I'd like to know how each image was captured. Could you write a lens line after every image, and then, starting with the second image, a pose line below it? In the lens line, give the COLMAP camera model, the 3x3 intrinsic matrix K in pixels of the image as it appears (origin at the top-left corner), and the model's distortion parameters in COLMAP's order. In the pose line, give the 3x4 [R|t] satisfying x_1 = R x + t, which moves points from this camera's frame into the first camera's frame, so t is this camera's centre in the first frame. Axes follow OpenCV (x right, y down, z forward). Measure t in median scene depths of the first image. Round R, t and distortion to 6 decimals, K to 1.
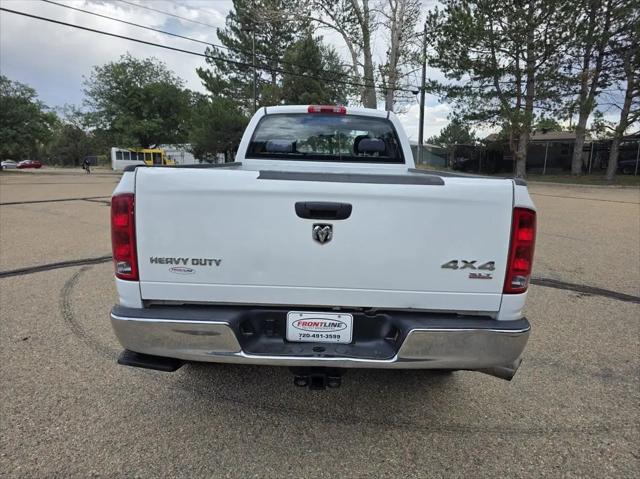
lens RADIAL K [[425.4, 0, 335.8], [0, 425.4, 251.4], [0, 0, 1]] dist [0.044998, -0.037768]
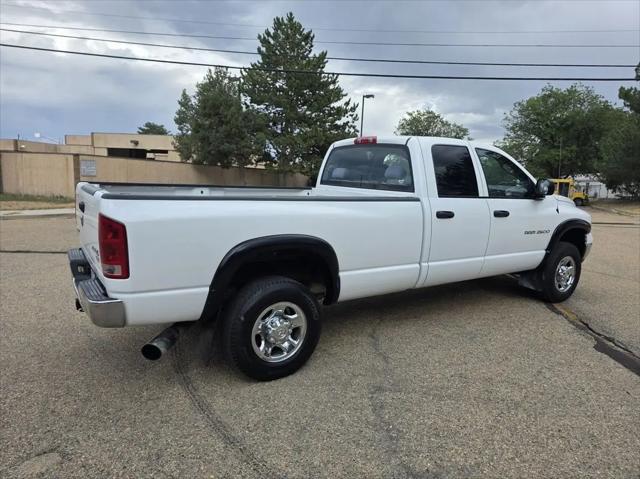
lens RADIAL K [[434.2, 0, 323.7], [0, 434.2, 247.3], [0, 0, 1]] dist [0.046048, -0.041243]
pose [[0.556979, 0.133859, -0.819668, 0.809253], [-0.199102, 0.979667, 0.024695, -0.074036], [0.806308, 0.149443, 0.572306, 0.331282]]
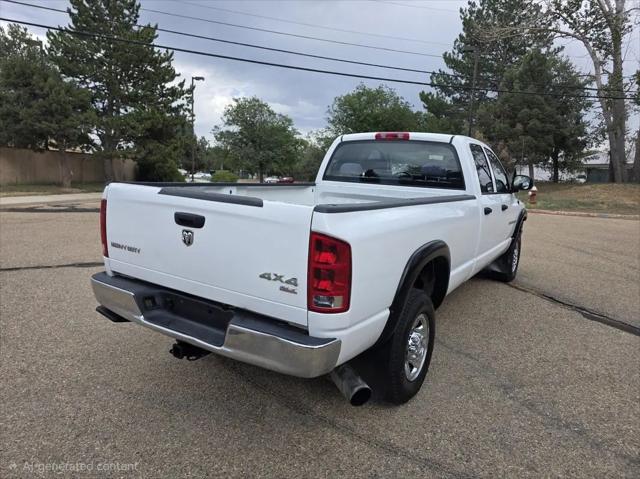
lens RADIAL K [[437.2, 0, 315.9], [0, 437.2, 241.7], [0, 0, 1]] dist [0.042564, -0.048811]
pose [[0.846991, 0.104422, -0.521250, 0.362784], [-0.140750, 0.989576, -0.030466, -0.015777], [0.512636, 0.099171, 0.852860, 0.016460]]
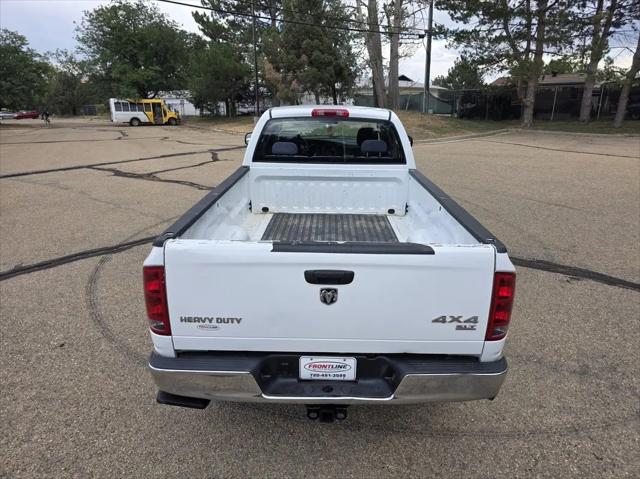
lens RADIAL K [[423.1, 0, 342.1], [0, 423.1, 247.1], [0, 0, 1]] dist [0.043456, -0.031092]
pose [[0.999889, -0.014902, 0.000274, 0.002256], [0.014764, 0.992805, 0.118825, -0.111108], [-0.002043, -0.118808, 0.992915, -0.043529]]
